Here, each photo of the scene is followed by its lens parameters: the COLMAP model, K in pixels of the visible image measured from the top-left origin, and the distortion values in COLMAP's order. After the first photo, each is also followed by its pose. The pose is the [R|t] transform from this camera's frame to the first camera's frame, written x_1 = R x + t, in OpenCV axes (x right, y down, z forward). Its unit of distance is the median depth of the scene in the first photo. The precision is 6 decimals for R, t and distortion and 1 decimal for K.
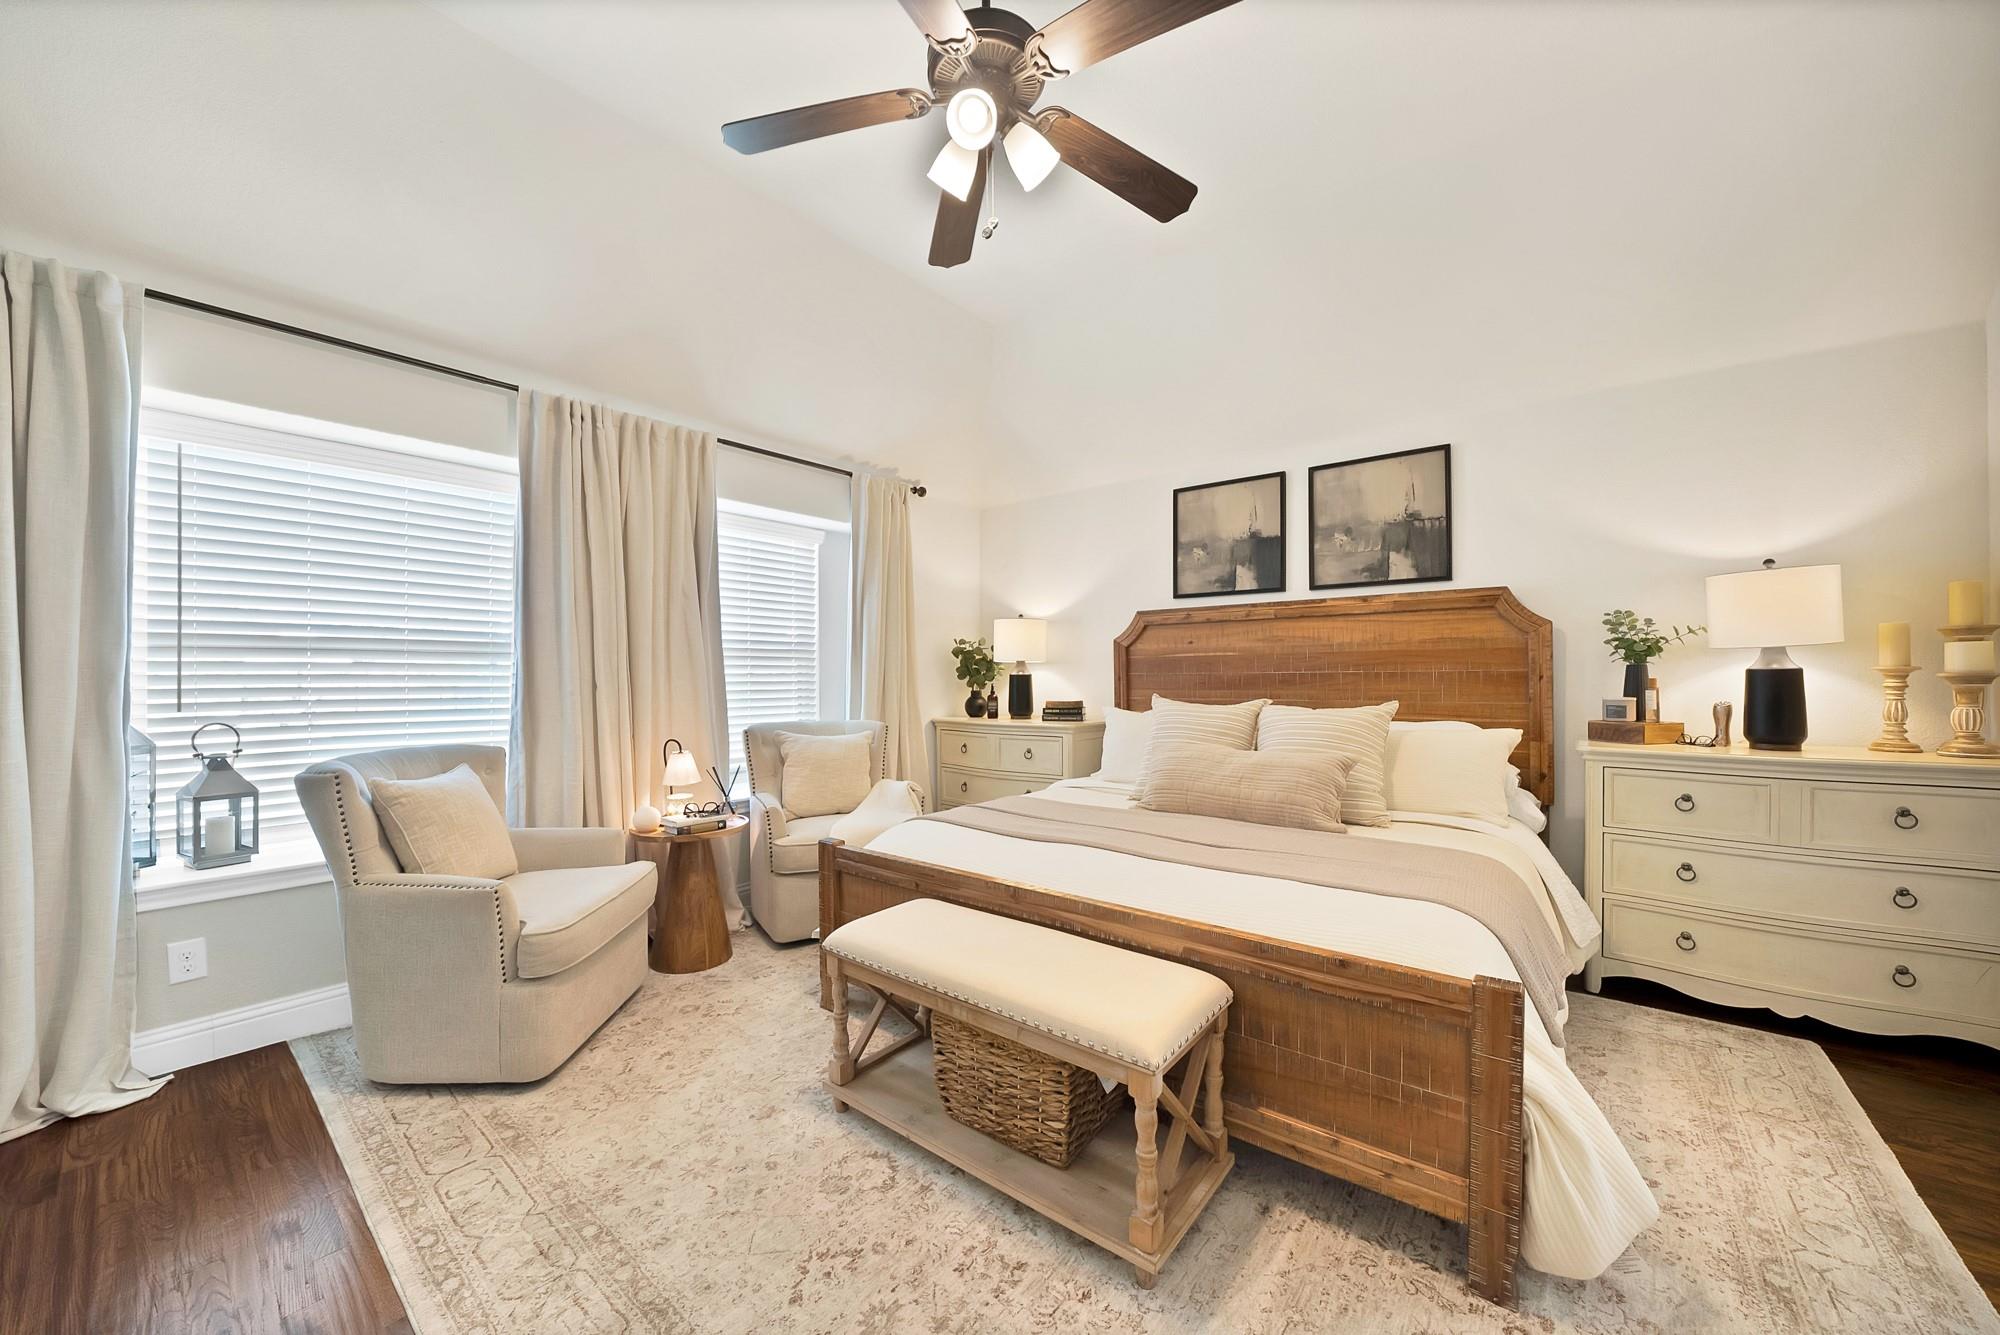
lens RADIAL K [[733.5, 0, 1006.6], [0, 733.5, 669.9], [0, 0, 1]] dist [-0.015410, 0.000382]
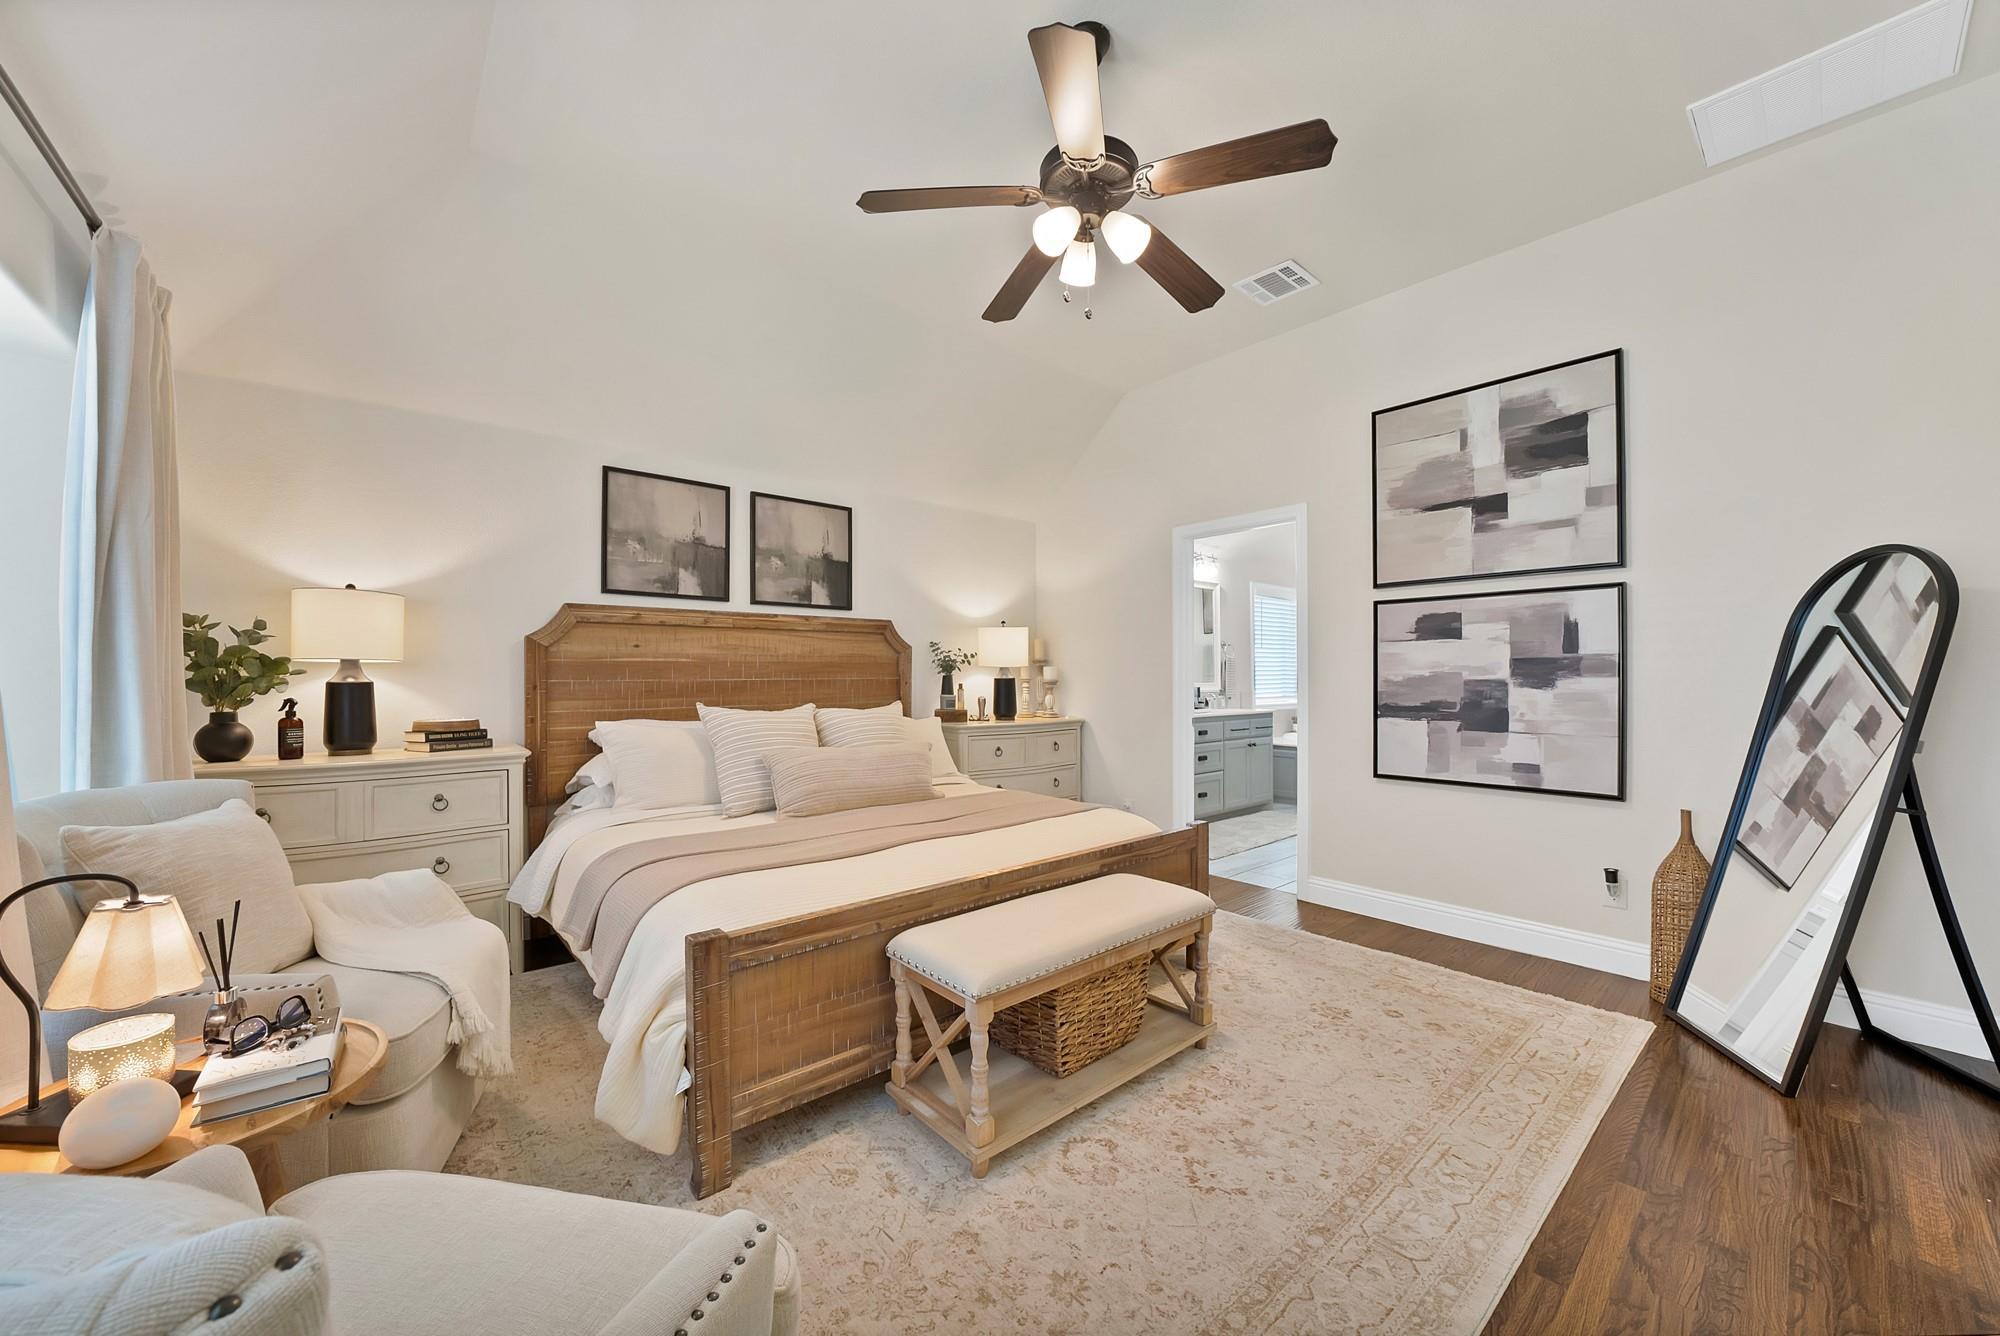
lens RADIAL K [[733.5, 0, 1001.4], [0, 733.5, 671.6], [0, 0, 1]] dist [-0.015410, 0.000382]
pose [[0.179144, 0.013493, 0.983730, -0.596430], [-0.003593, 0.999908, -0.013061, 0.004511], [-0.983816, -0.001194, 0.179176, 0.446036]]
